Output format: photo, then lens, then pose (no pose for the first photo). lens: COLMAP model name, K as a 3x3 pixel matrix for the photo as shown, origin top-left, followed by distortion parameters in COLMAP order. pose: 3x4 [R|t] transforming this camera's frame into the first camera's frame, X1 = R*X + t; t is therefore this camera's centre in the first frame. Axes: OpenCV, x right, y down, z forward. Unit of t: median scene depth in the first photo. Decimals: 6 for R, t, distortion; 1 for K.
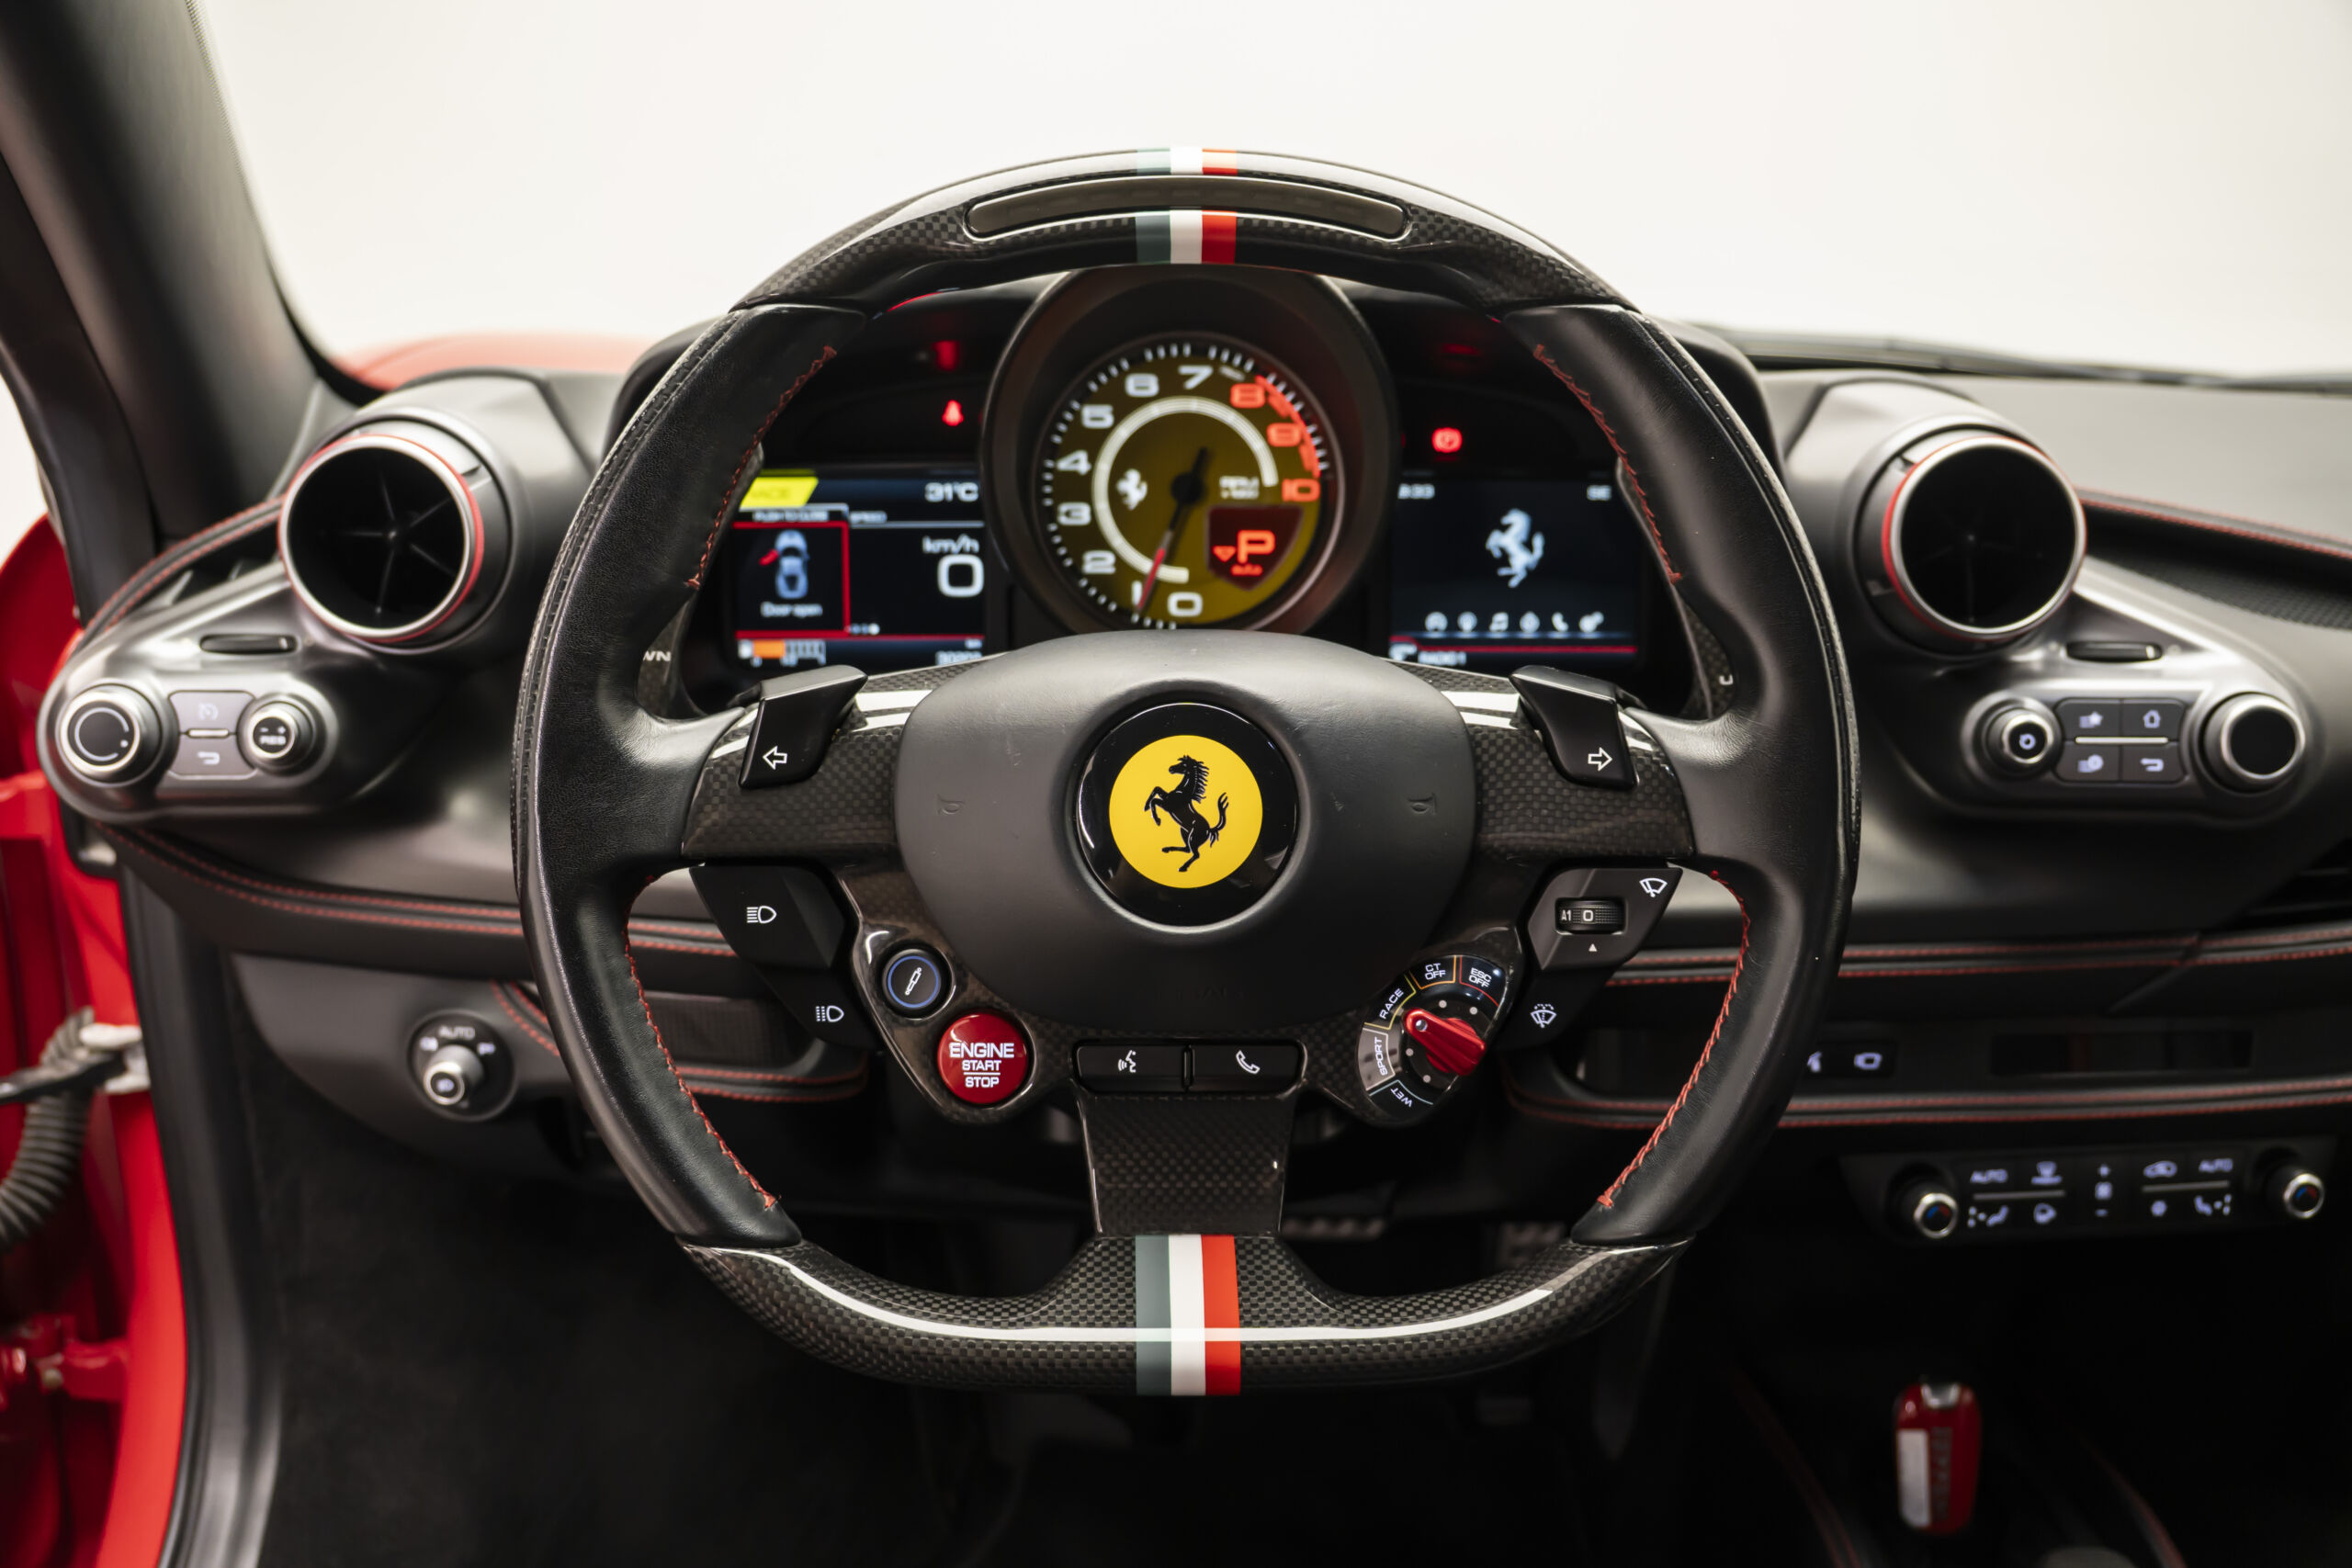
lens RADIAL K [[1787.5, 0, 1176.0], [0, 1787.5, 784.0], [0, 0, 1]] dist [-0.215143, 0.105874]
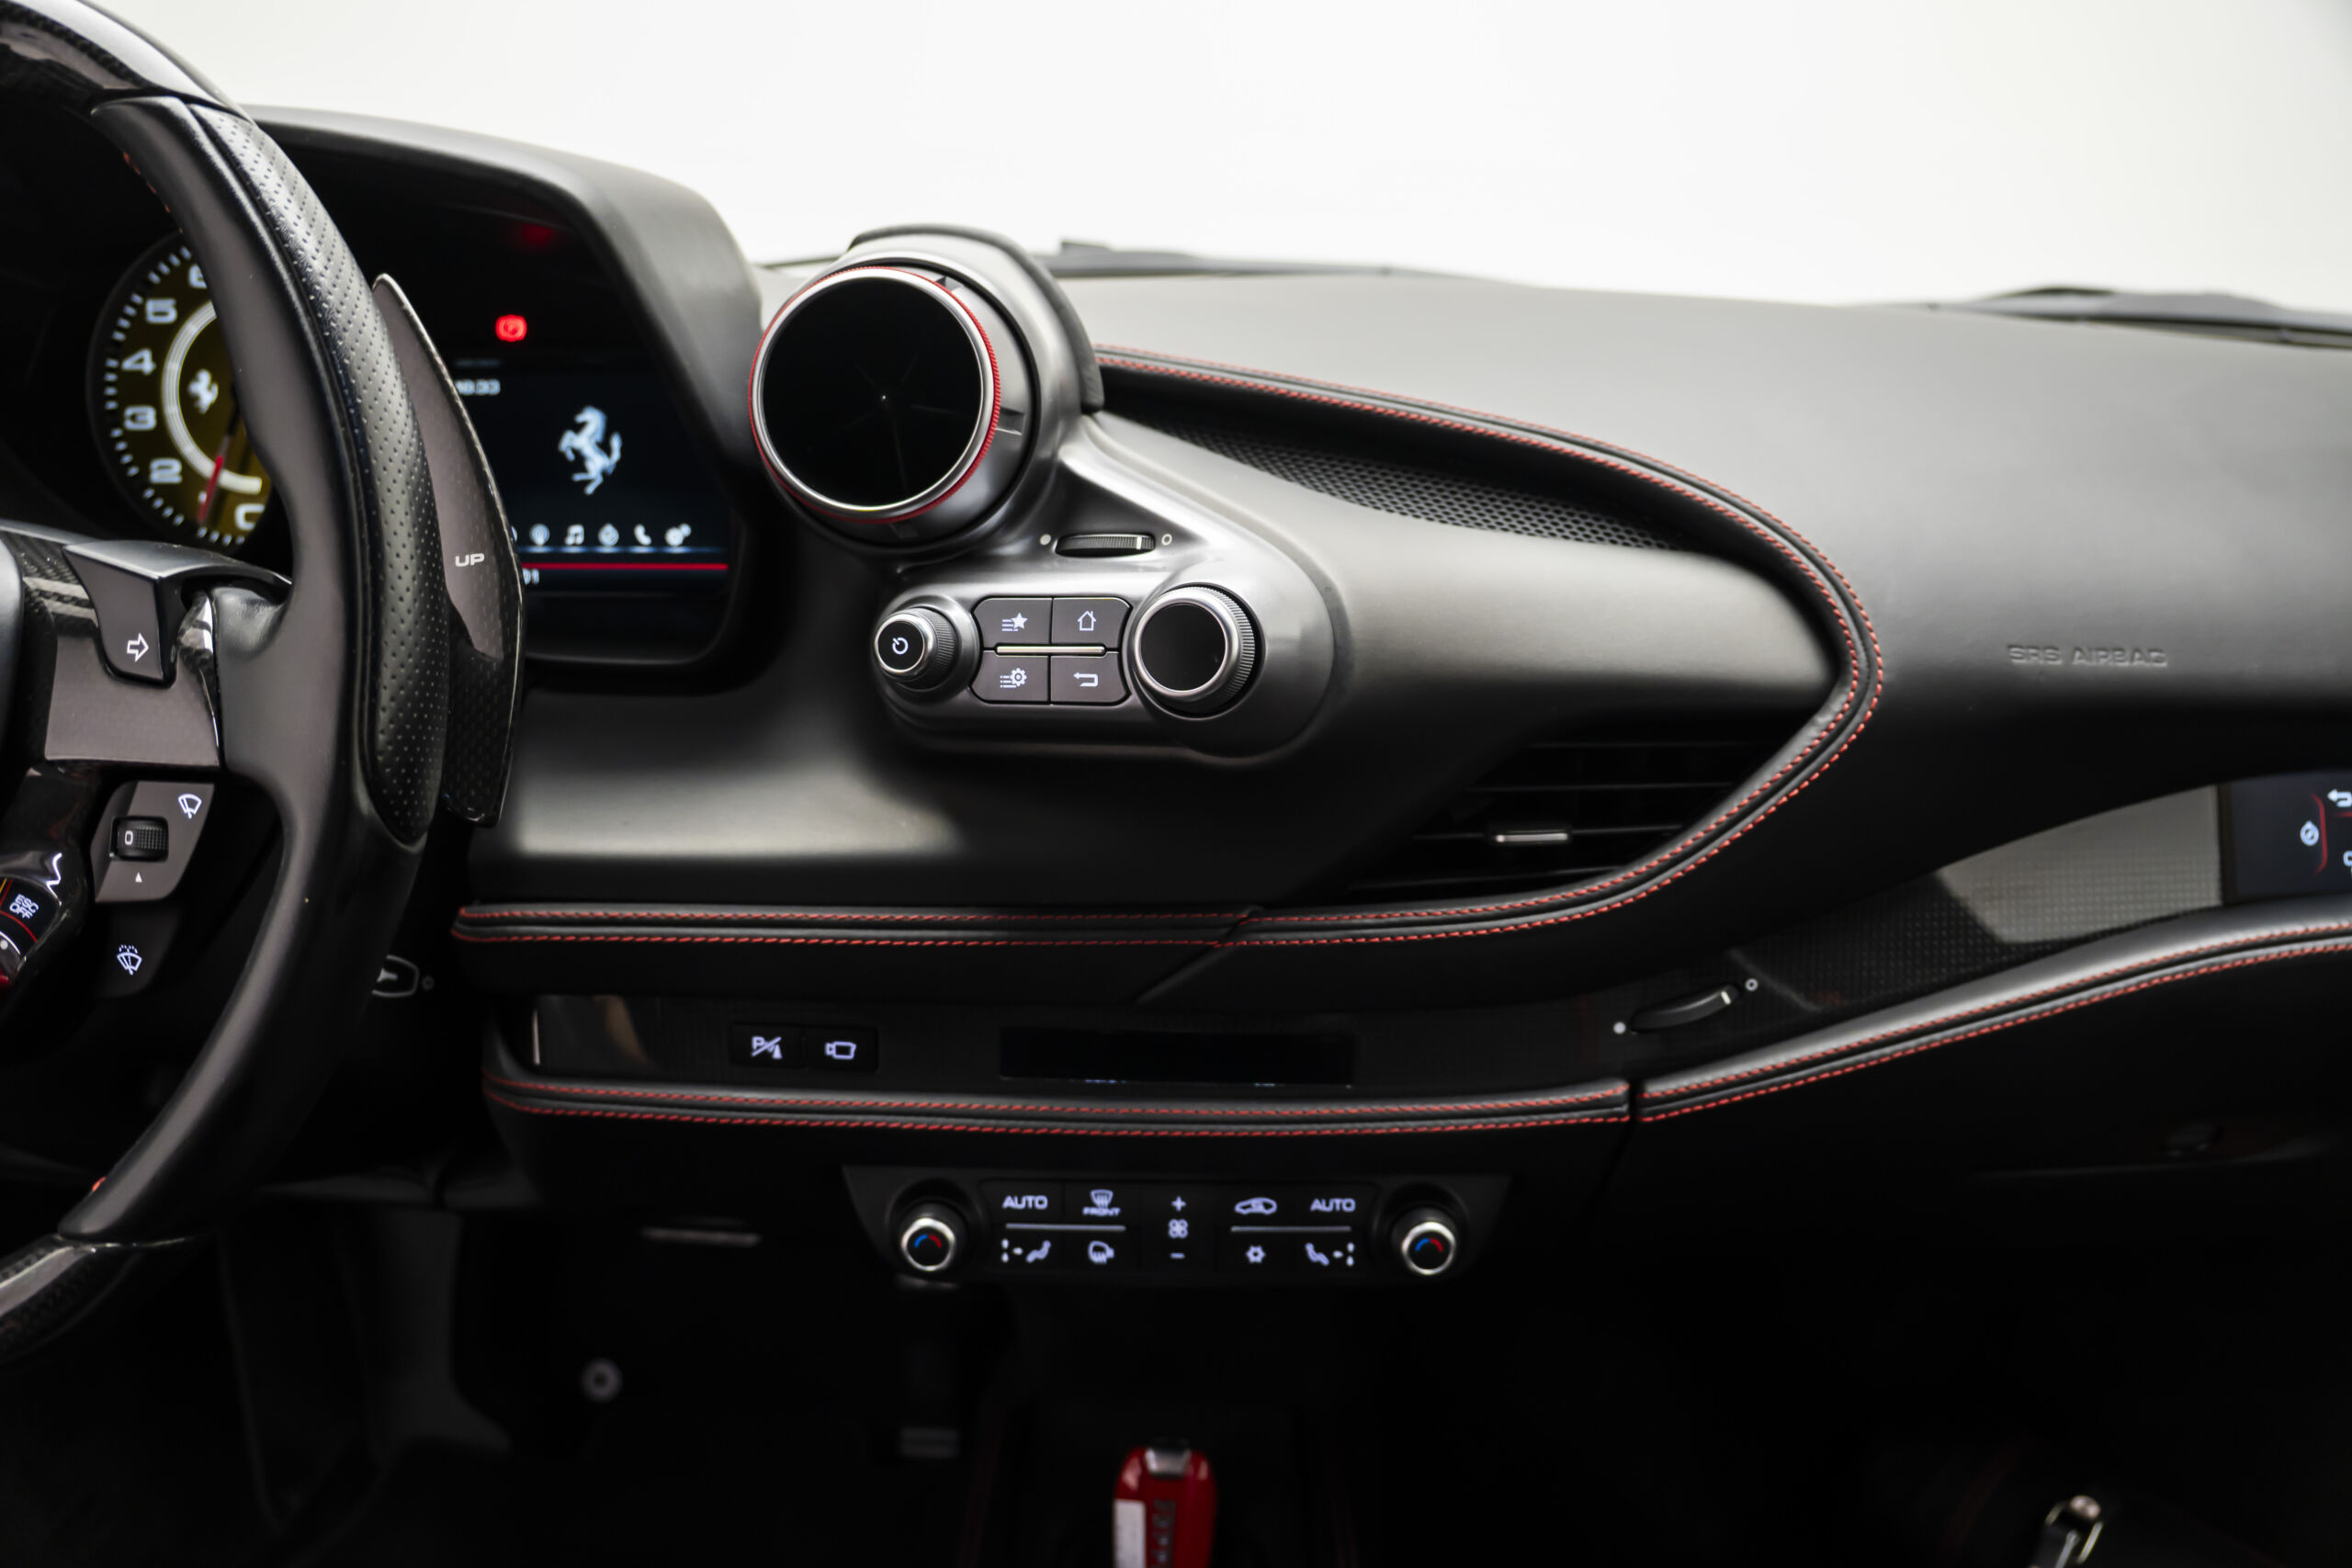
lens RADIAL K [[1787.5, 0, 1176.0], [0, 1787.5, 784.0], [0, 0, 1]] dist [-0.215143, 0.105874]
pose [[0.999440, 0.021613, 0.025541, 0.464494], [-0.021423, 0.999741, -0.007675, 0.032356], [-0.025700, 0.007124, 0.999644, 0.135164]]
